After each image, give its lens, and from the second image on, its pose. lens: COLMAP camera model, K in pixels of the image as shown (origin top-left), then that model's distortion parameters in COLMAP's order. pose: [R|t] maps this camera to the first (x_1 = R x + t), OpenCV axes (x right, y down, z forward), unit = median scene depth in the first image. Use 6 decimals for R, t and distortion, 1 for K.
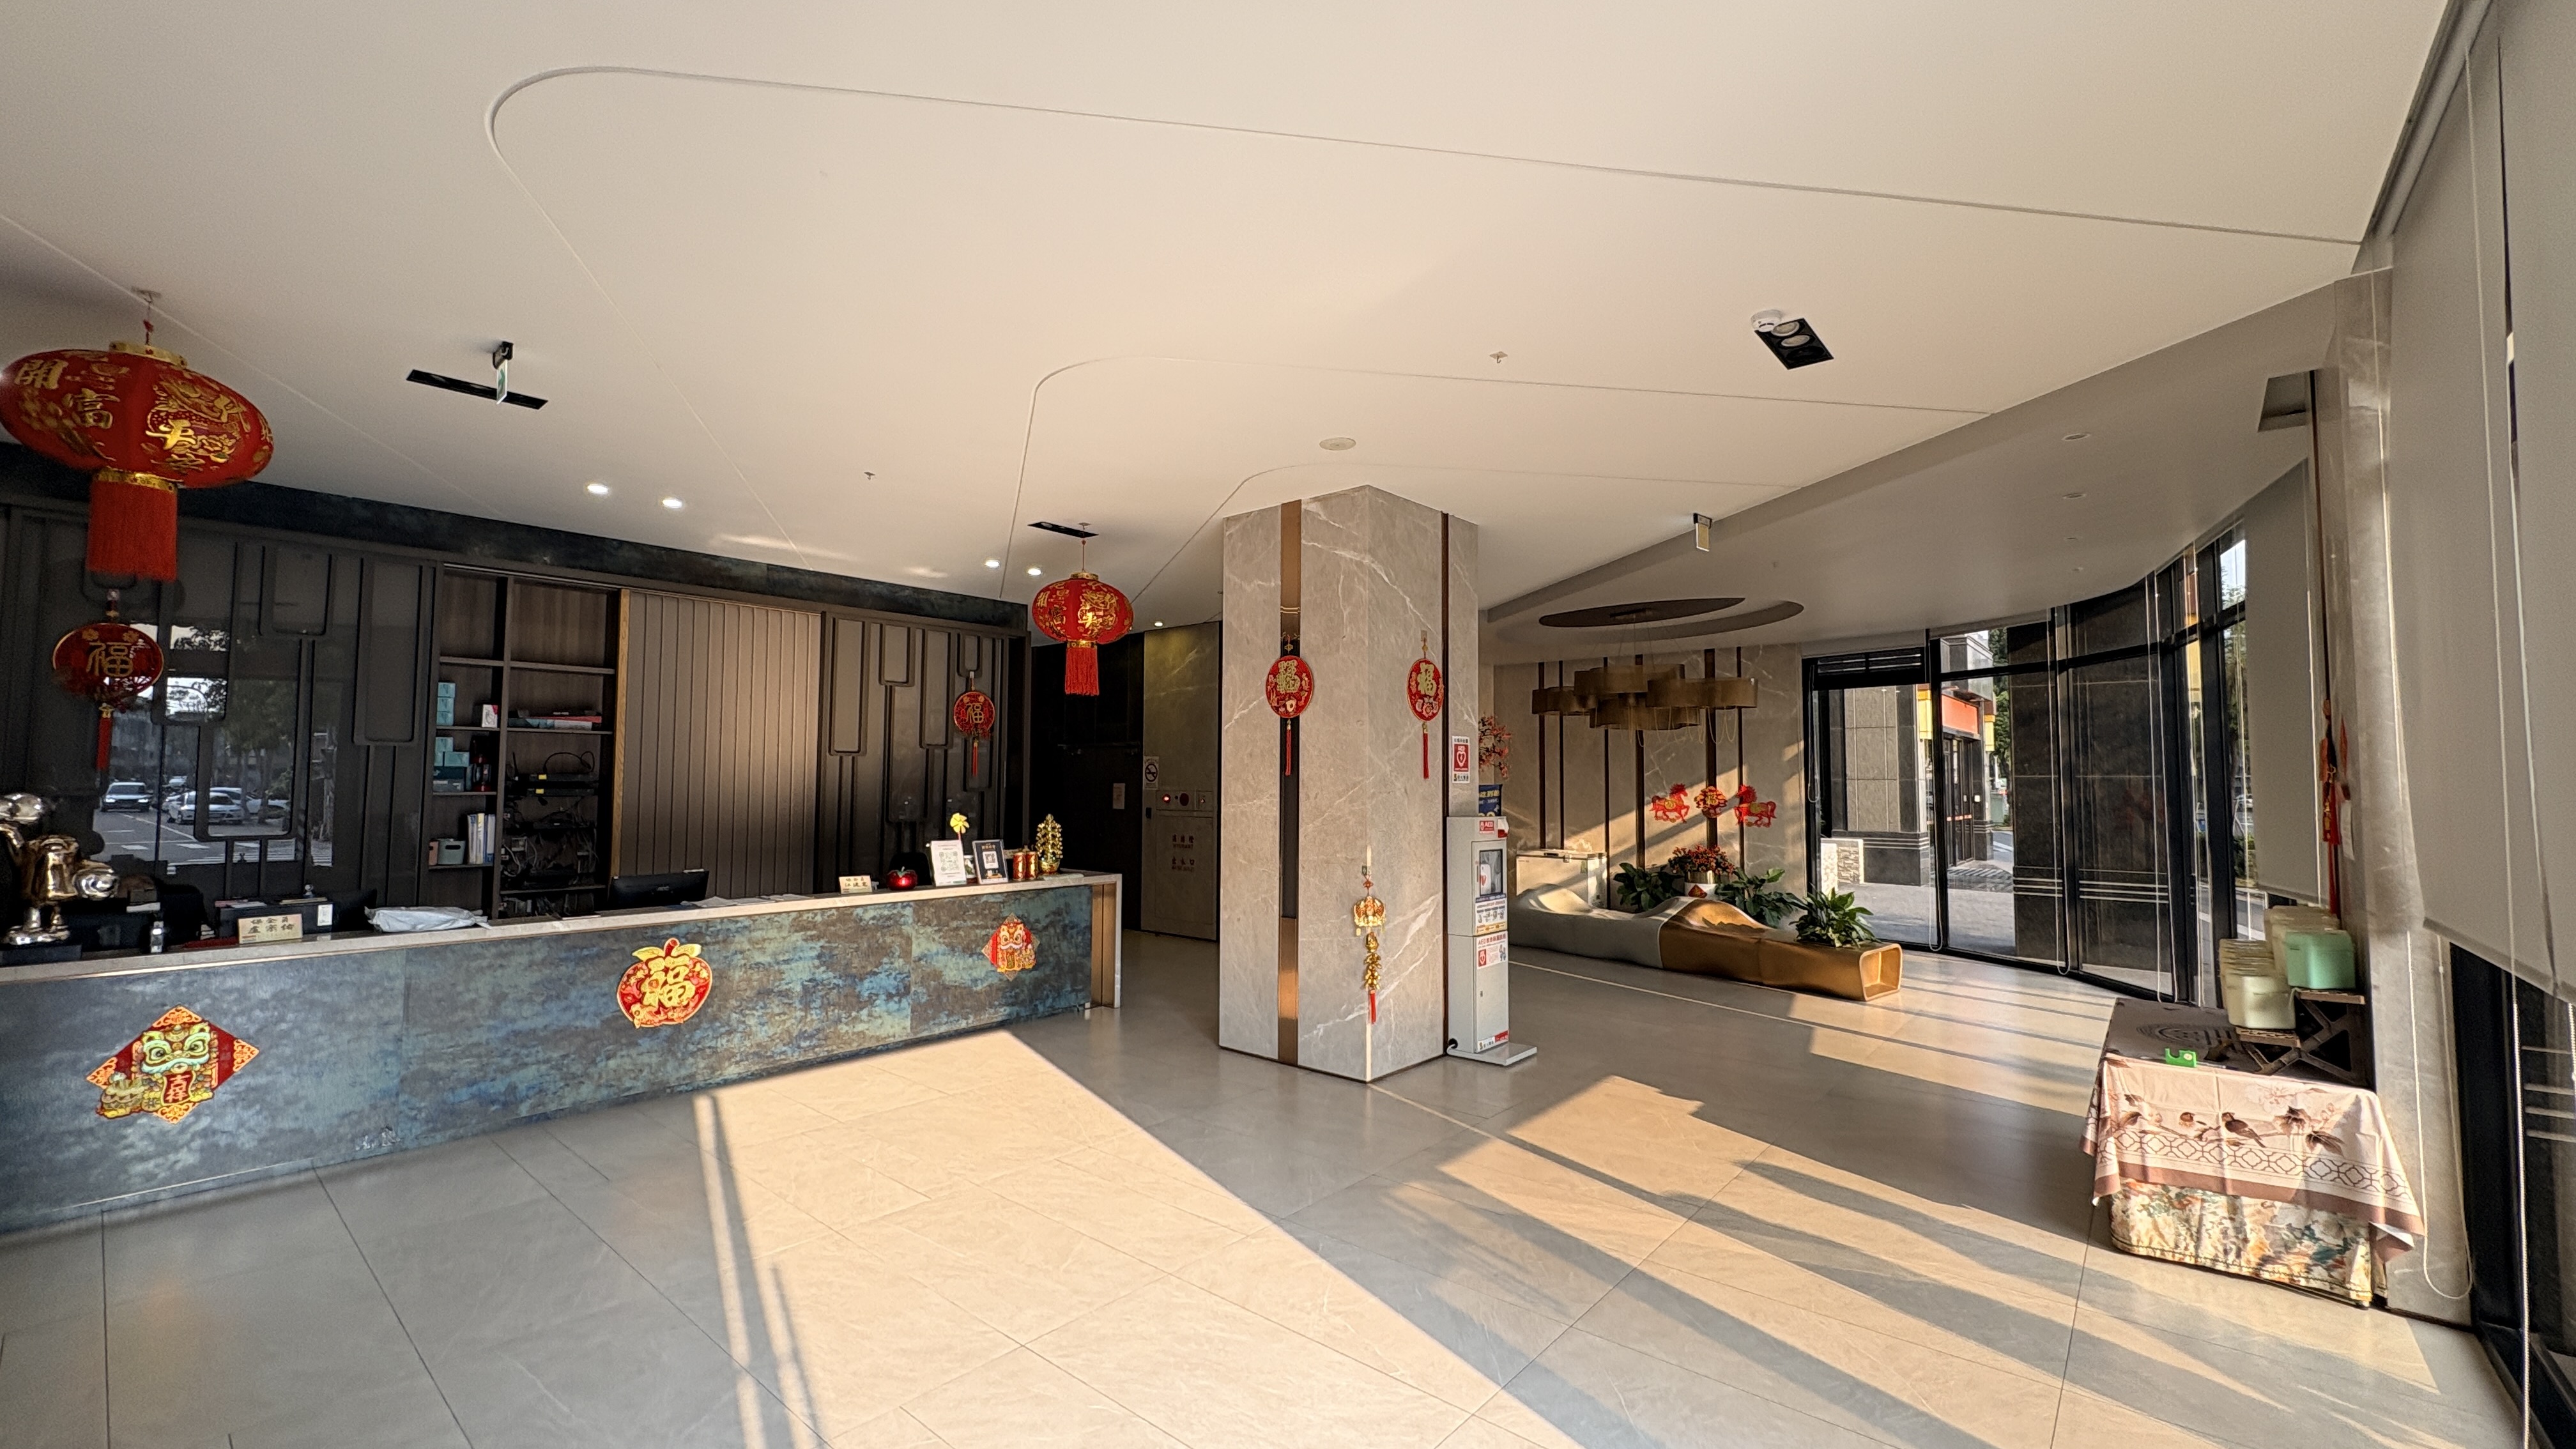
lens RADIAL K [[1024.2, 0, 1288.0], [0, 1024.2, 724.5], [0, 0, 1]] dist [0.000201, -0.000137]
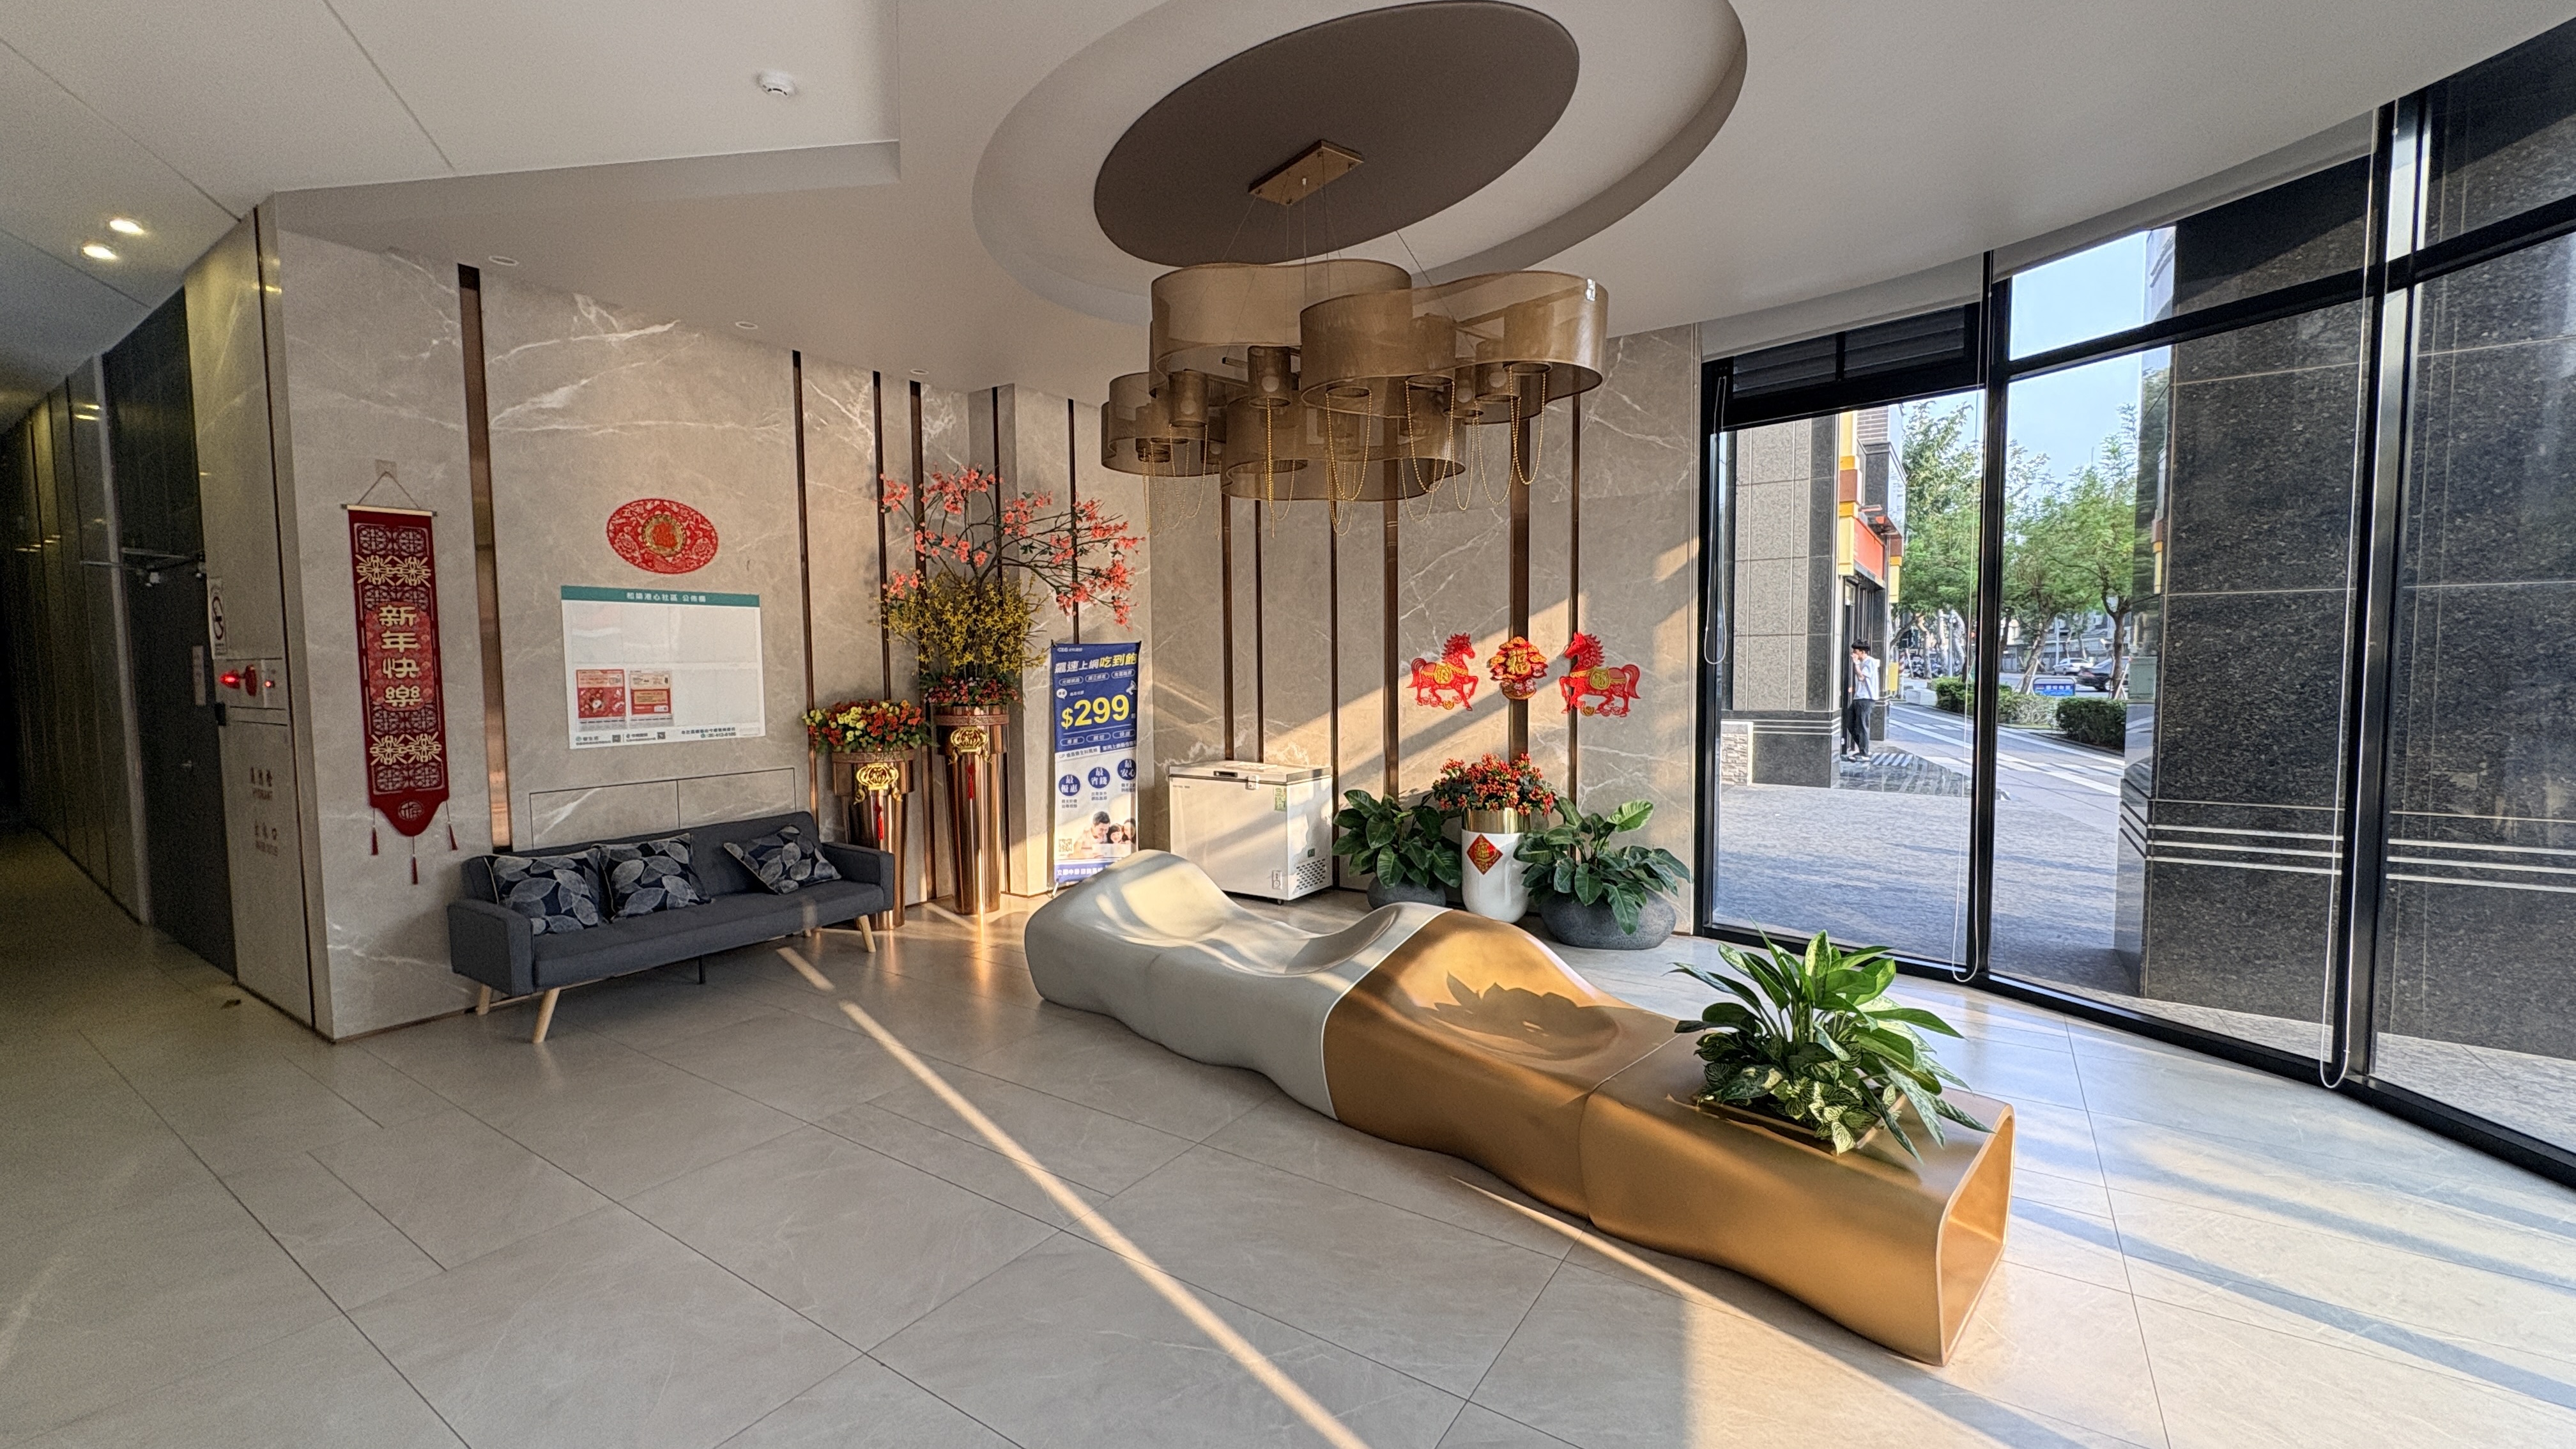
lens RADIAL K [[1024.2, 0, 1288.0], [0, 1024.2, 724.5], [0, 0, 1]] dist [0.000201, -0.000137]
pose [[0.992773, -0.023684, 0.117650, 0.241357], [0.009893, 0.993147, 0.116452, 0.043435], [-0.119602, -0.114446, 0.986204, 0.513697]]
